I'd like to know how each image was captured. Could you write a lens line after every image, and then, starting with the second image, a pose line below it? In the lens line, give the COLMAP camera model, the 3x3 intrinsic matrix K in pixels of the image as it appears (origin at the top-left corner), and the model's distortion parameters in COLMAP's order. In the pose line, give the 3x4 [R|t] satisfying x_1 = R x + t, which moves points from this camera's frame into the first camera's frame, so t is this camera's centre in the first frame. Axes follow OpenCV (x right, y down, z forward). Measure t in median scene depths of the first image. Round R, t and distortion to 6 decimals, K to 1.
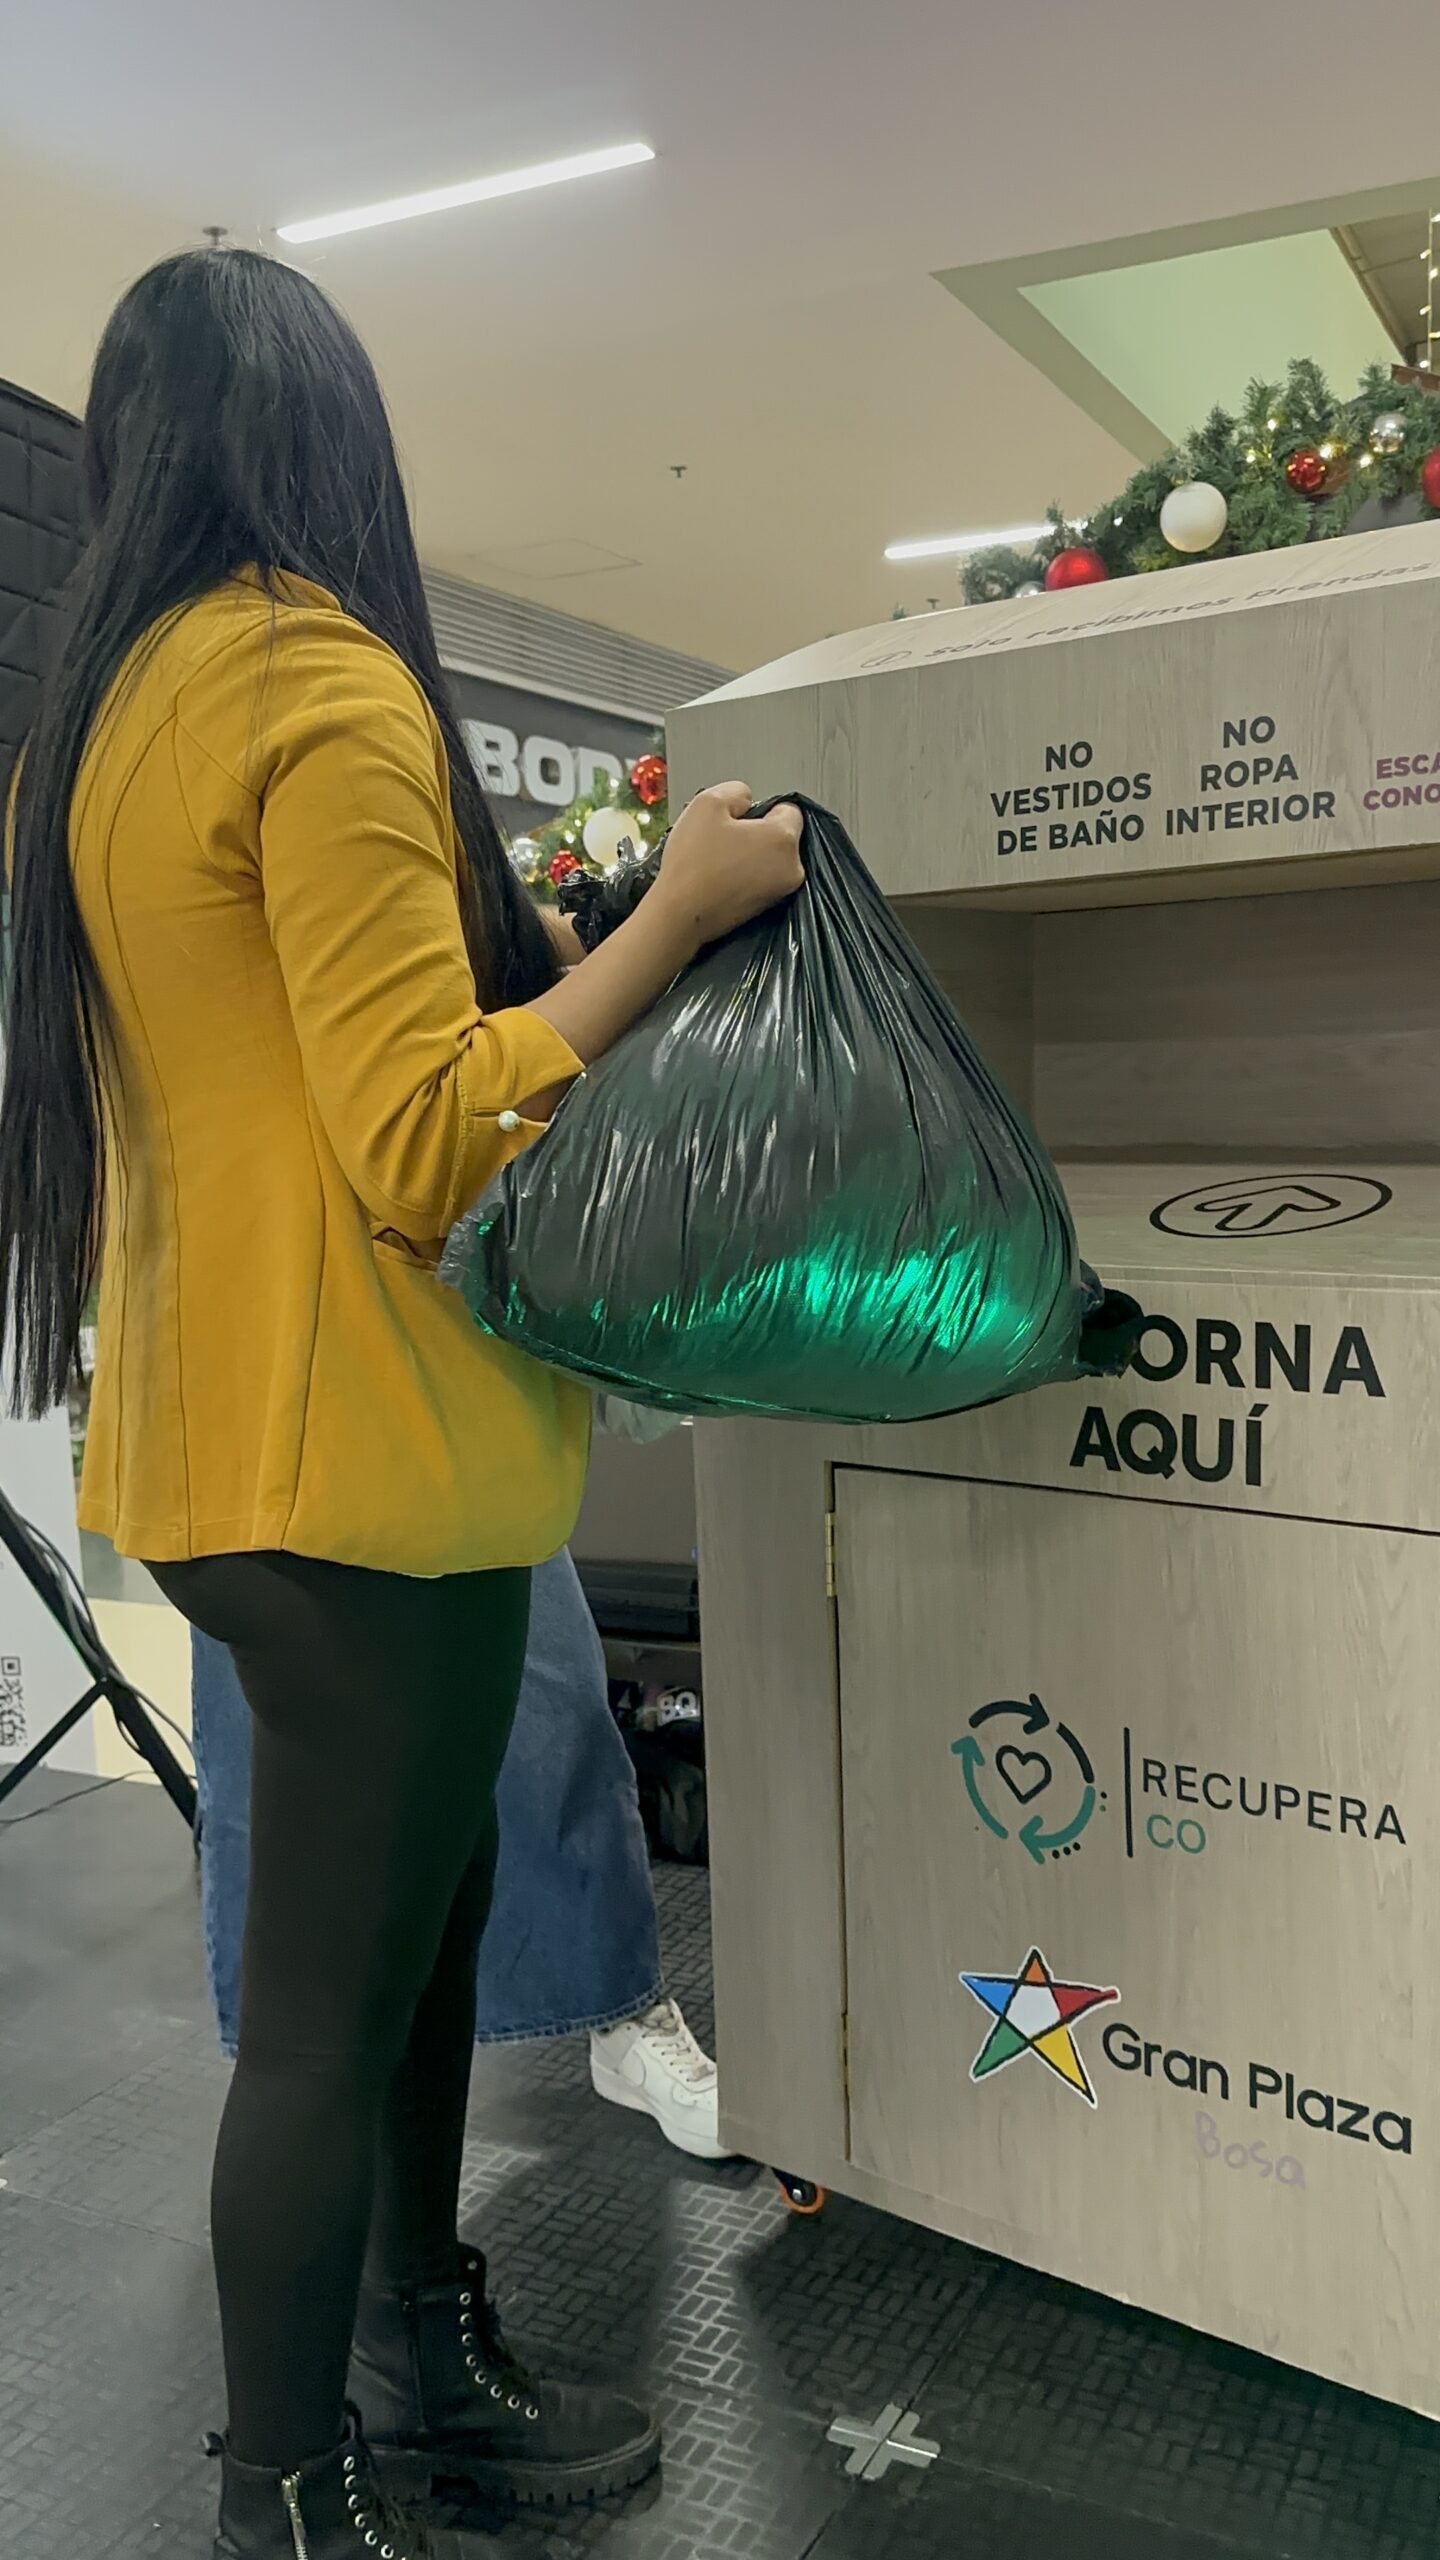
lens RADIAL K [[2101.4, 0, 730.5], [0, 2101.4, 1330.0], [0, 0, 1]] dist [0.216459, -0.514971]
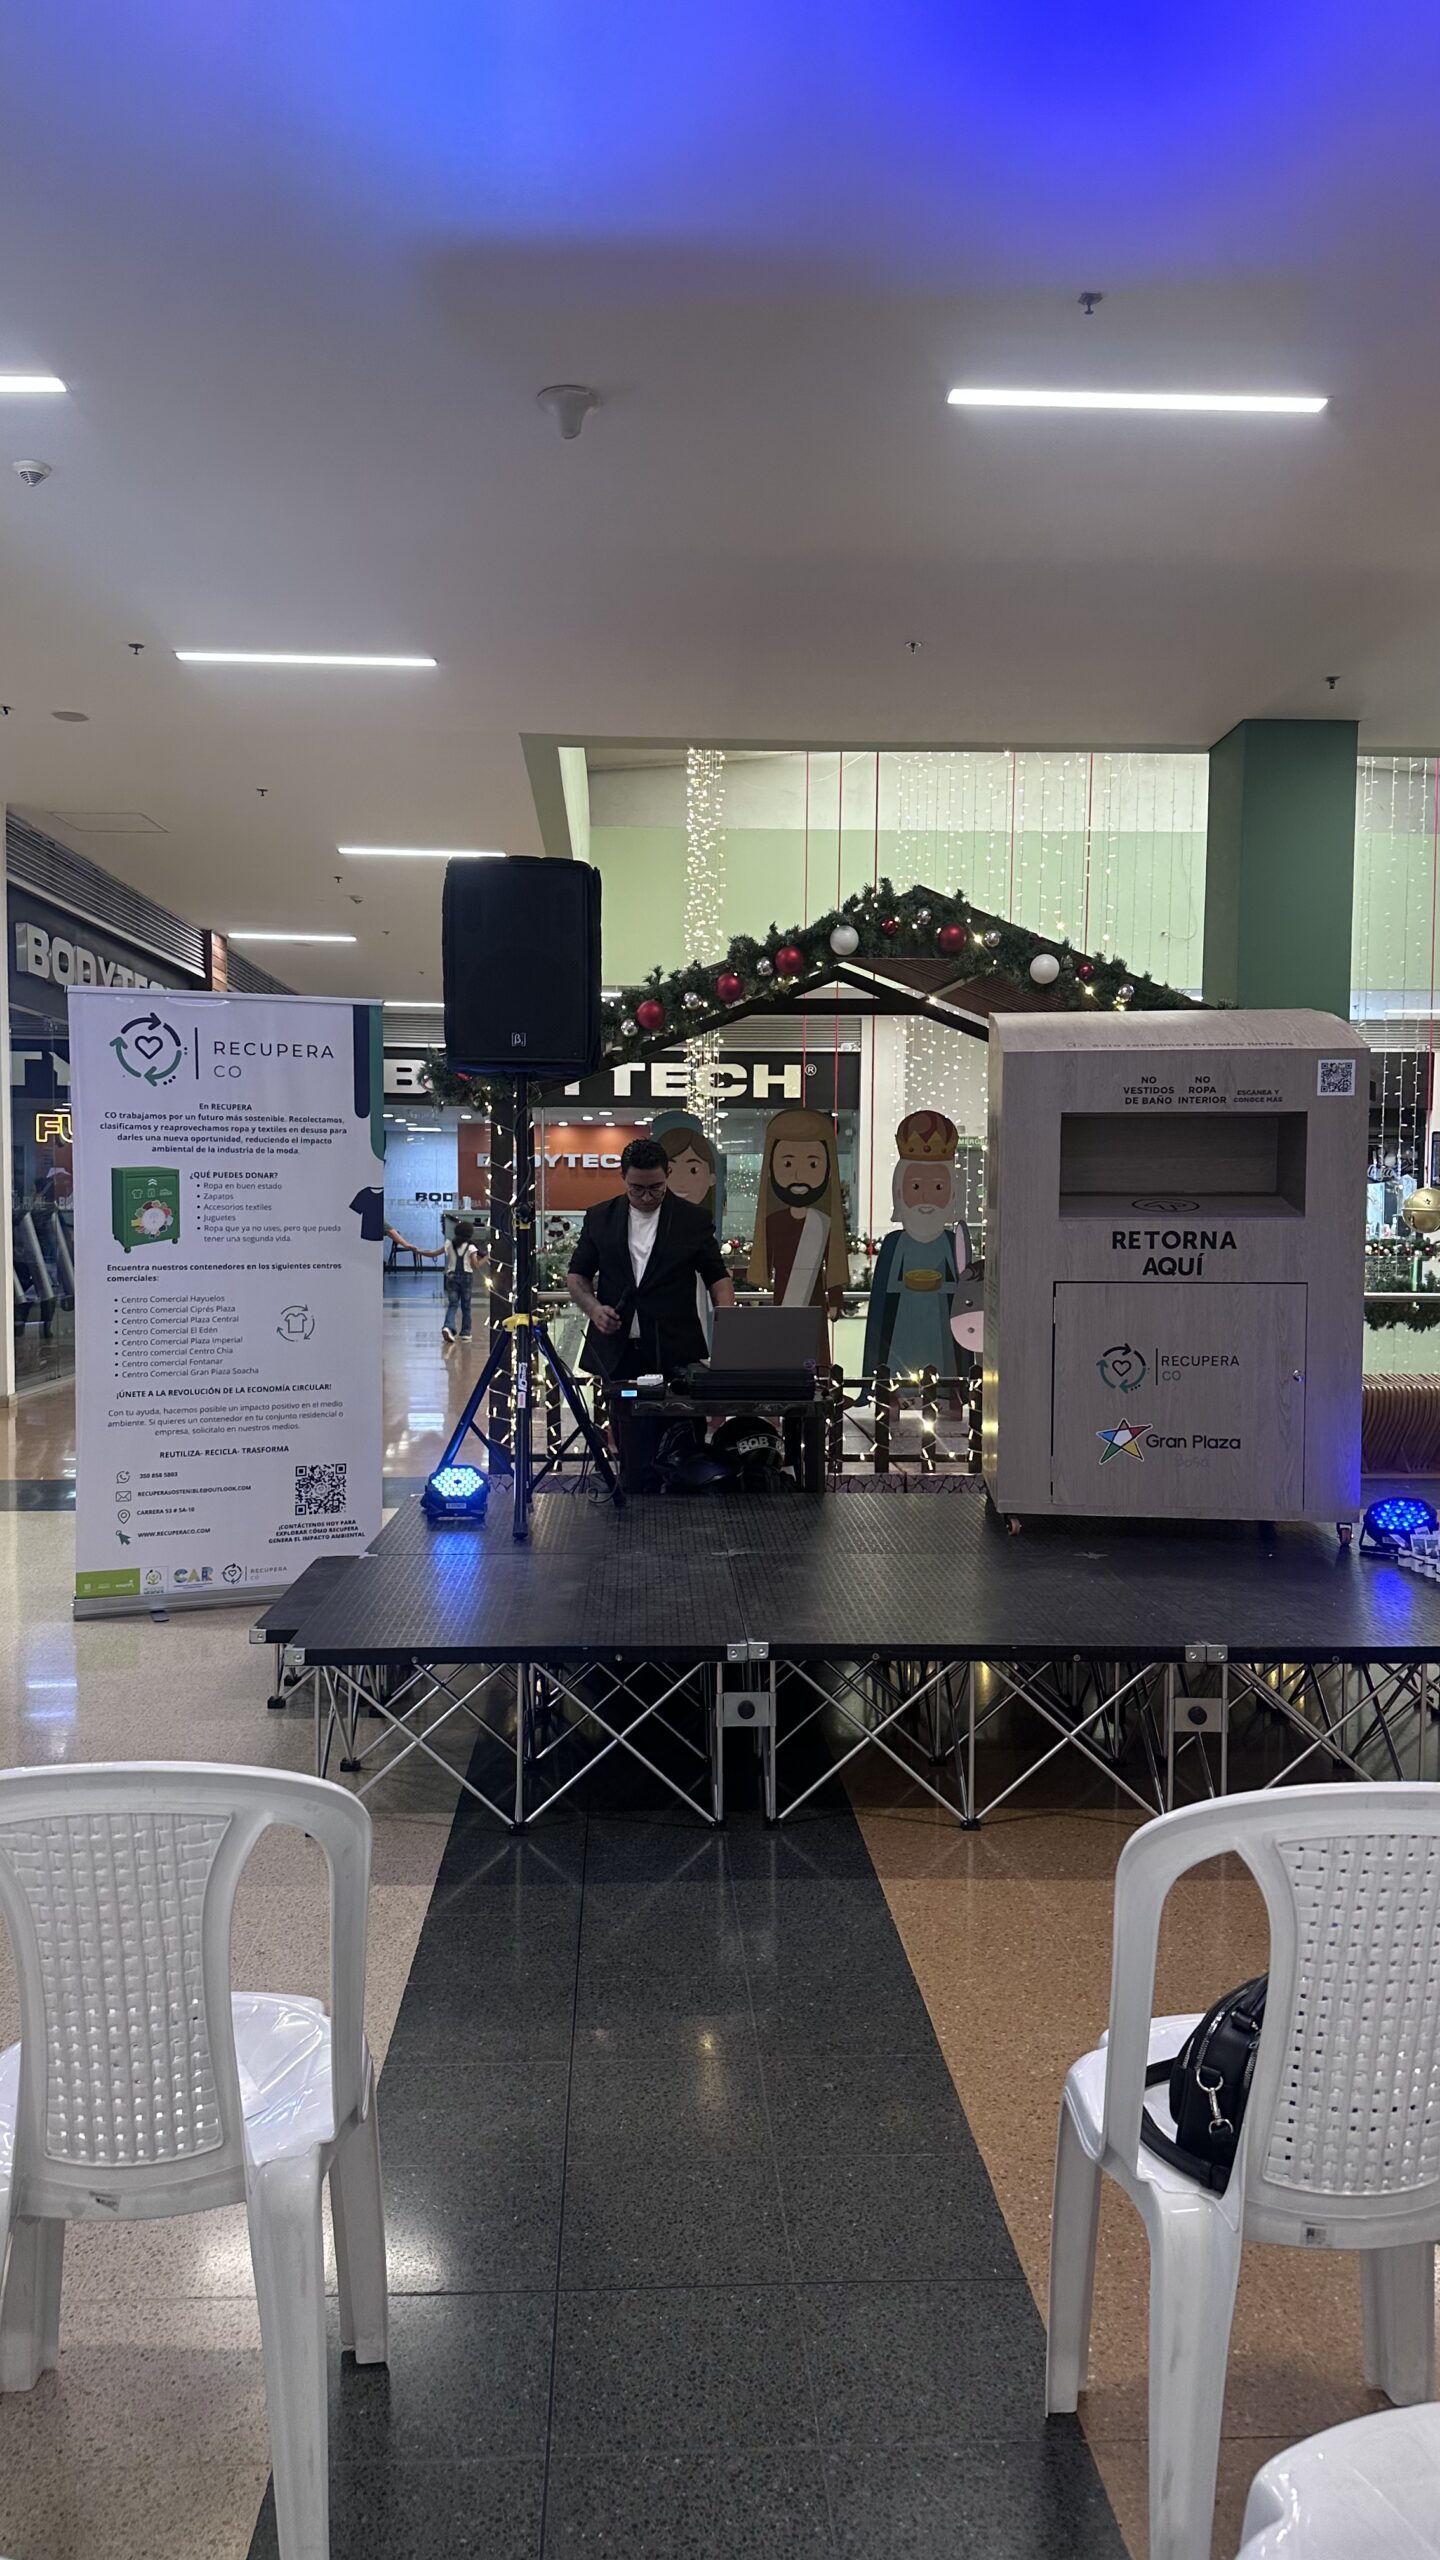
lens RADIAL K [[1772.0, 0, 708.9], [0, 1772.0, 1296.5], [0, 0, 1]] dist [0.185633, -0.312478]
pose [[0.827938, 0.008614, 0.560754, -2.212018], [0.039283, 0.996535, -0.073310, 0.303514], [-0.559443, 0.082725, 0.824731, -1.109229]]
